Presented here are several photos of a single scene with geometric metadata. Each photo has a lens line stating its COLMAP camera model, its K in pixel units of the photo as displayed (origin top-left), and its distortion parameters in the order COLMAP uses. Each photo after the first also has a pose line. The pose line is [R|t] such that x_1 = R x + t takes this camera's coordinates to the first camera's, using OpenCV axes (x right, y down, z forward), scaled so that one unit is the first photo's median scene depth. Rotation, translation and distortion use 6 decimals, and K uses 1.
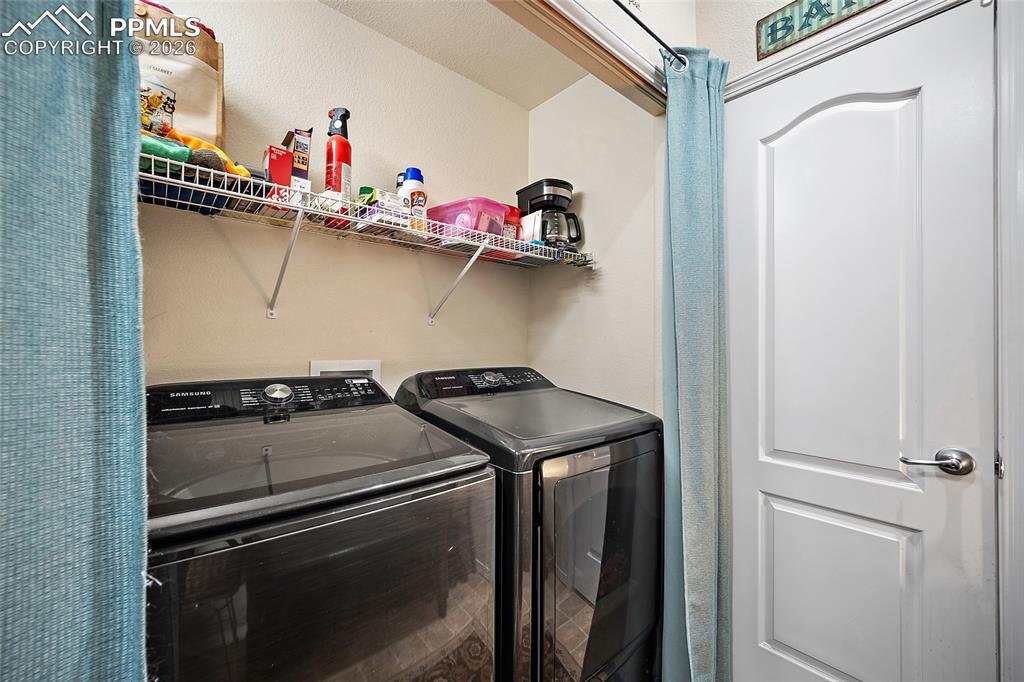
lens RADIAL K [[402.0, 0, 516.8], [0, 402.0, 341.5], [0, 0, 1]] dist [-0.005122, -0.000430]
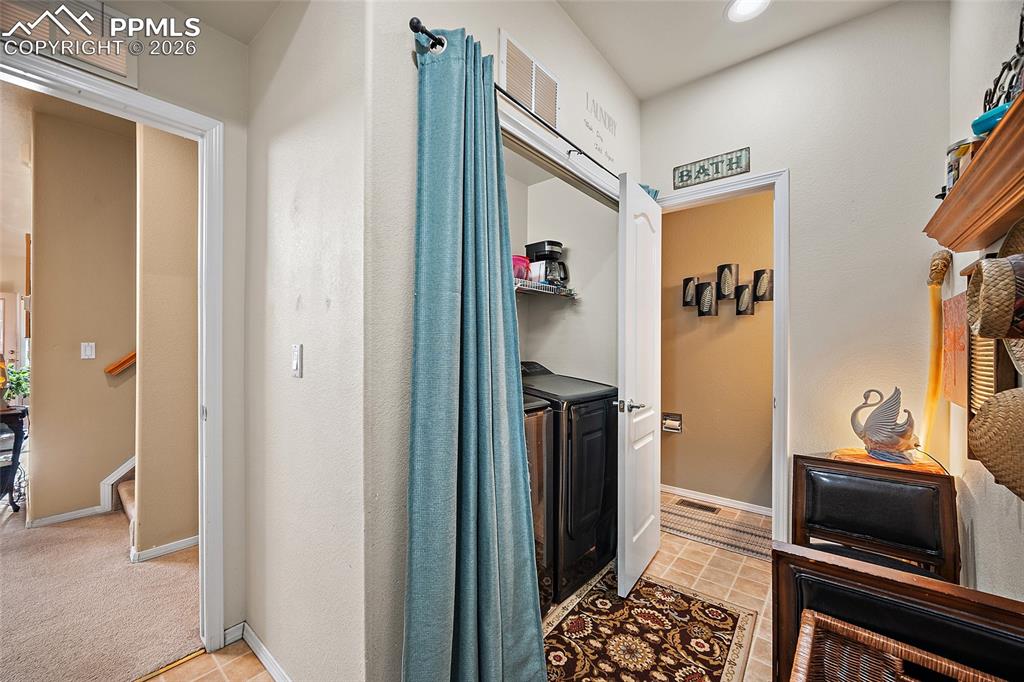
lens RADIAL K [[402.0, 0, 508.6], [0, 402.0, 344.7], [0, 0, 1]] dist [-0.005122, -0.000430]
pose [[0.989704, -0.000442, 0.143128, -0.295963], [0.000553, 1.000000, -0.000736, -0.000846], [-0.143128, 0.000808, 0.989704, -0.513057]]
